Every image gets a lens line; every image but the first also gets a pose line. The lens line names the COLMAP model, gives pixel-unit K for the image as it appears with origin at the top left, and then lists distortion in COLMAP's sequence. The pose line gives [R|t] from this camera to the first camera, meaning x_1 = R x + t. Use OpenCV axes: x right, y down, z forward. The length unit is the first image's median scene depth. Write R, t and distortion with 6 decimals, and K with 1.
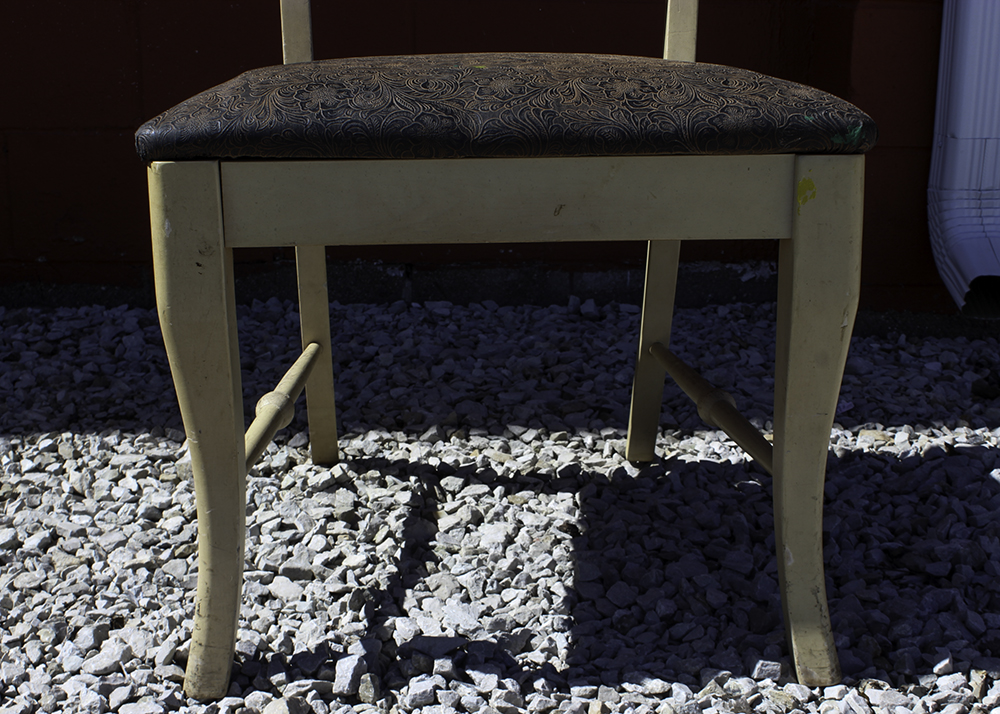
lens RADIAL K [[1434.2, 0, 499.3], [0, 1434.2, 377.2], [0, 0, 1]] dist [-0.050231, 0.000000]
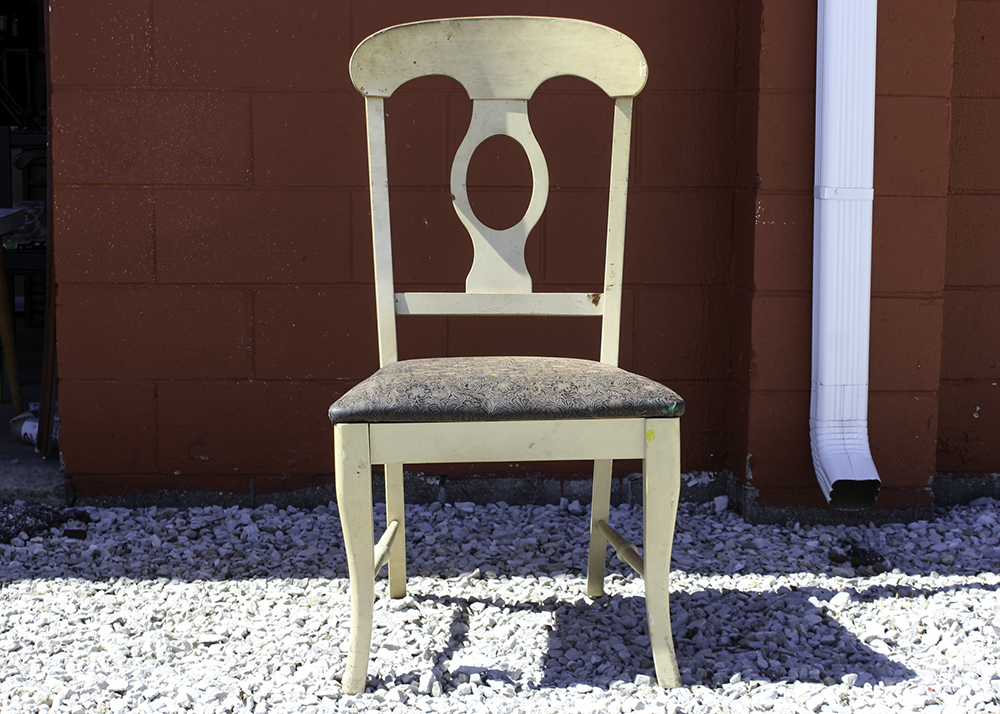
lens RADIAL K [[1710.8, 0, 498.1], [0, 1710.8, 386.8], [0, 0, 1]] dist [-0.023320, 0.000000]
pose [[0.999895, -0.006351, -0.013031, 0.019395], [0.004556, 0.991046, -0.133443, 0.094283], [0.013762, 0.133369, 0.990971, -1.068274]]
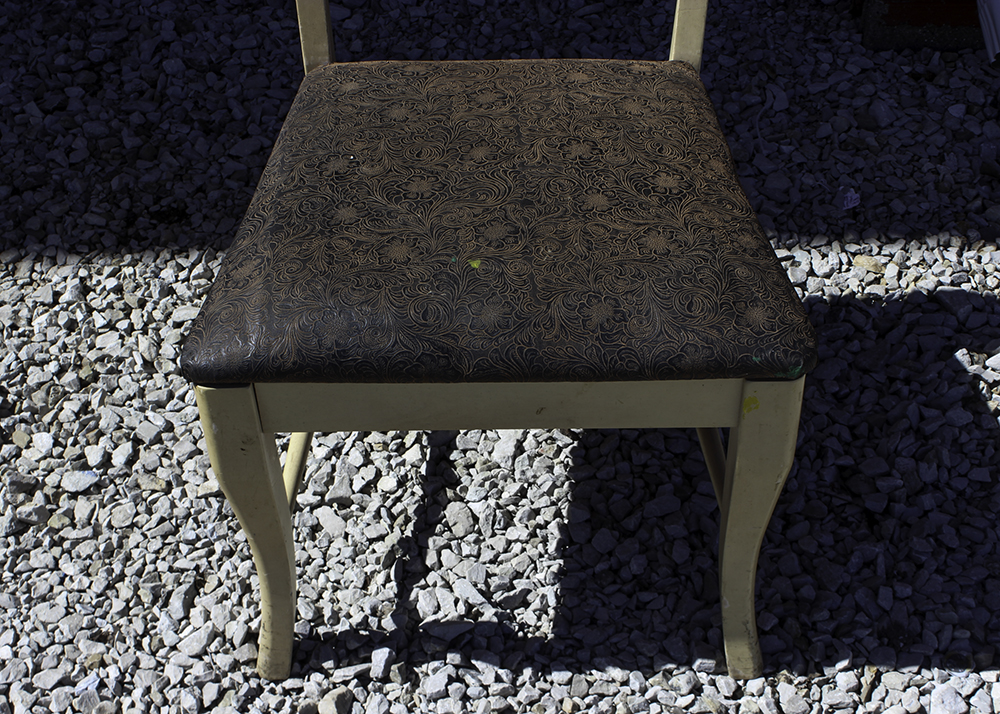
lens RADIAL K [[1524.9, 0, 508.5], [0, 1524.9, 346.5], [0, 0, 1]] dist [-0.050655, 0.000000]
pose [[0.999031, 0.020005, -0.039192, 0.046446], [0.001125, 0.878768, 0.477248, -0.558230], [0.043988, -0.476830, 0.877894, -0.060718]]
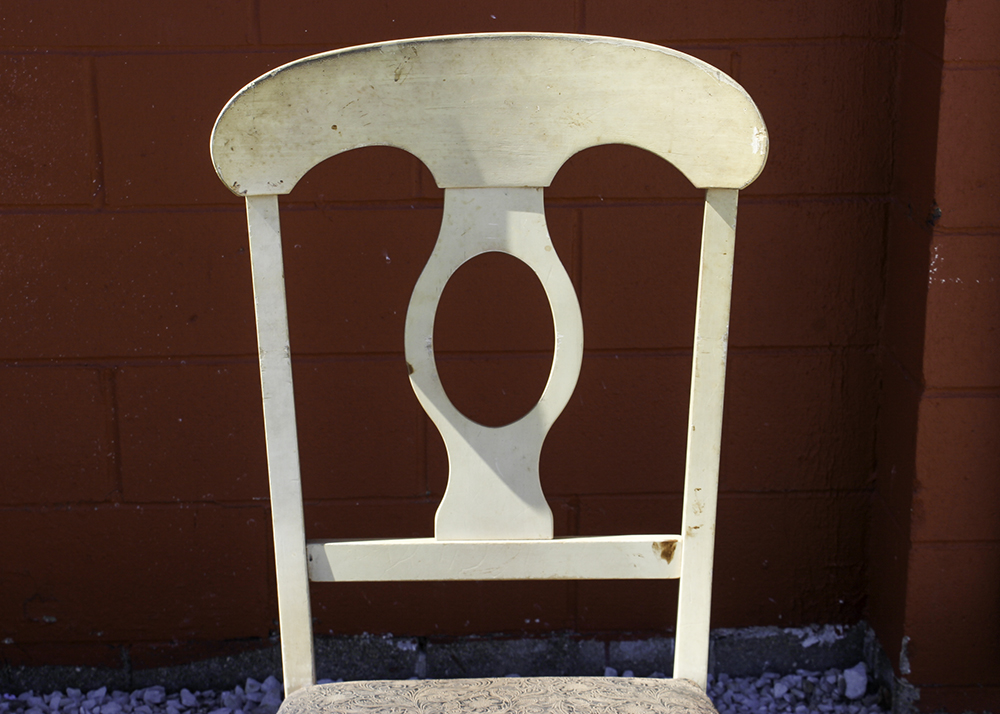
lens RADIAL K [[1927.1, 0, 495.5], [0, 1927.1, 363.5], [0, 0, 1]] dist [0.015281, 0.000000]
pose [[0.999348, -0.009134, -0.034936, 0.042408], [0.009778, 0.999785, 0.018289, -0.453630], [0.034762, -0.018619, 0.999222, -0.308123]]
